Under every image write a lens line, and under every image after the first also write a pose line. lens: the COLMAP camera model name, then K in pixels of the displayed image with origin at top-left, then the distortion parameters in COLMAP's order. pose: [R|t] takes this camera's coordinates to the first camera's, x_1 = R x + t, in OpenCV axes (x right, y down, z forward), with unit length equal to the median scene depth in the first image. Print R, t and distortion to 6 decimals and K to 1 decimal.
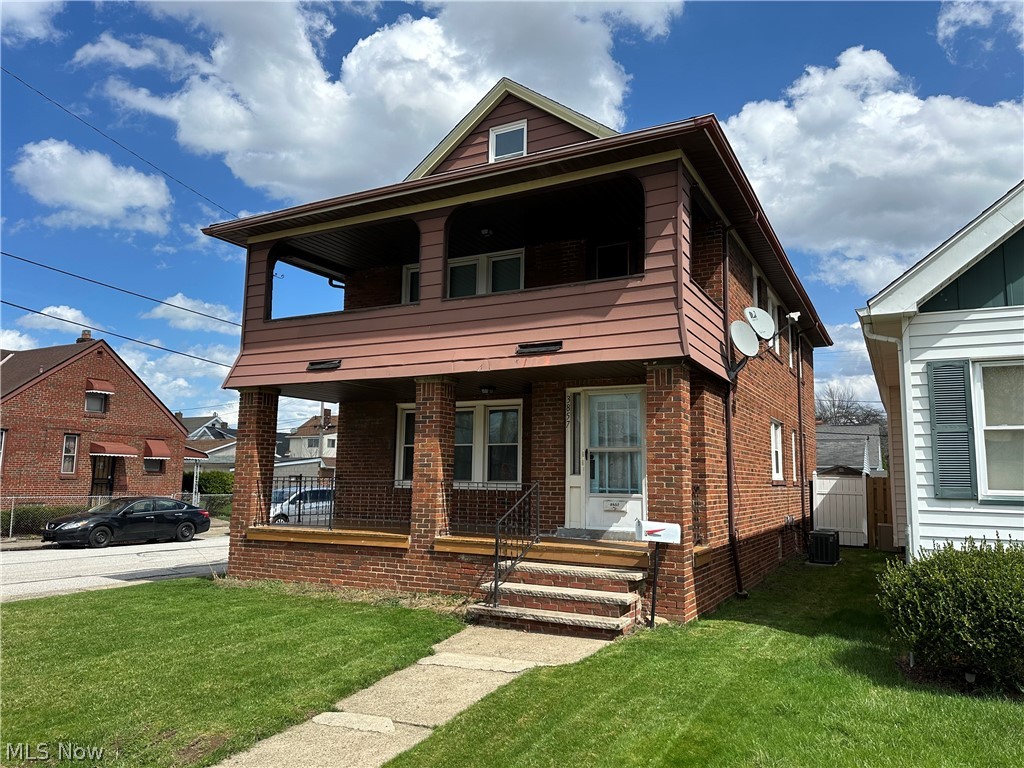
lens RADIAL K [[723.0, 0, 518.7], [0, 723.0, 383.8], [0, 0, 1]] dist [0.065987, -0.082833]
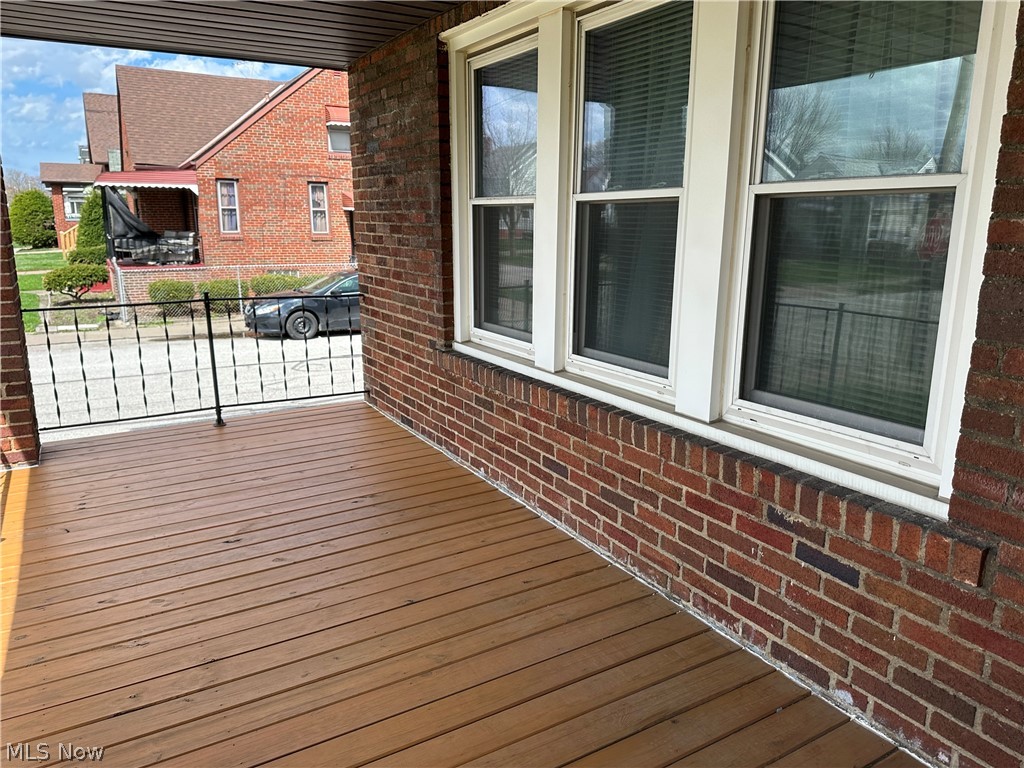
lens RADIAL K [[723.0, 0, 515.2], [0, 723.0, 384.4], [0, 0, 1]] dist [0.065987, -0.082833]
pose [[0.850091, 0.108782, -0.515279, 0.001897], [0.076876, 0.942321, 0.325764, 0.034103], [0.520995, -0.316541, 0.792695, 0.418836]]
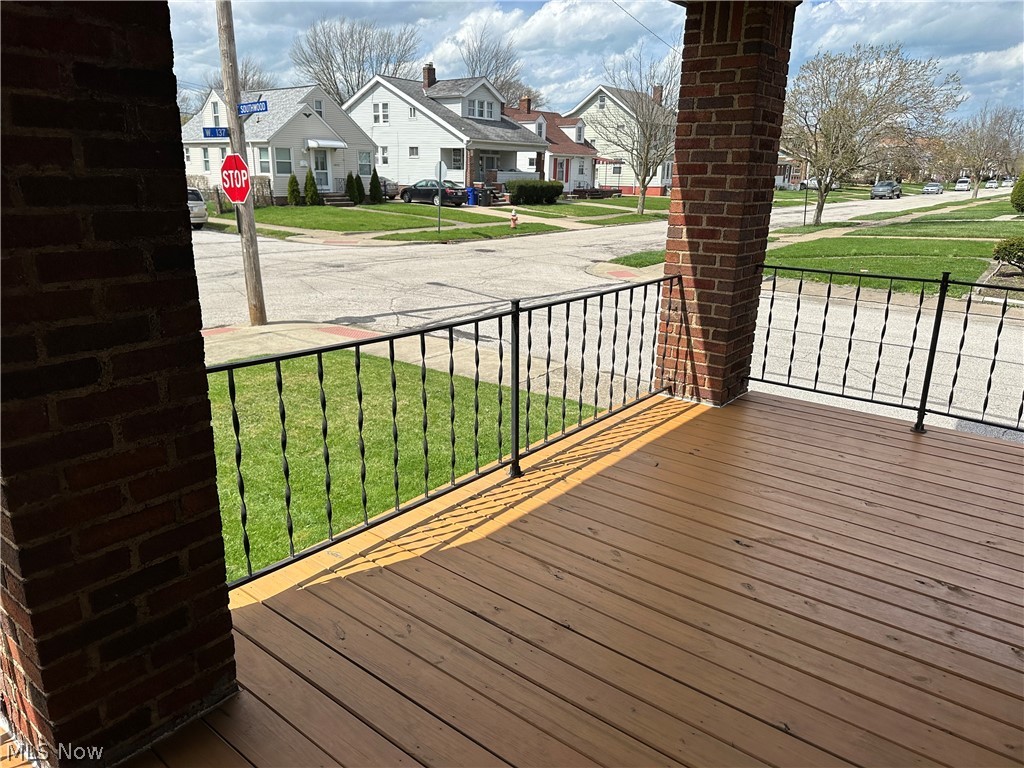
lens RADIAL K [[723.0, 0, 513.2], [0, 723.0, 386.9], [0, 0, 1]] dist [0.065987, -0.082833]
pose [[-0.192095, 0.265723, -0.944717, 0.004614], [0.104231, 0.962725, 0.249594, 0.041772], [0.975825, -0.050524, -0.212631, 0.473720]]
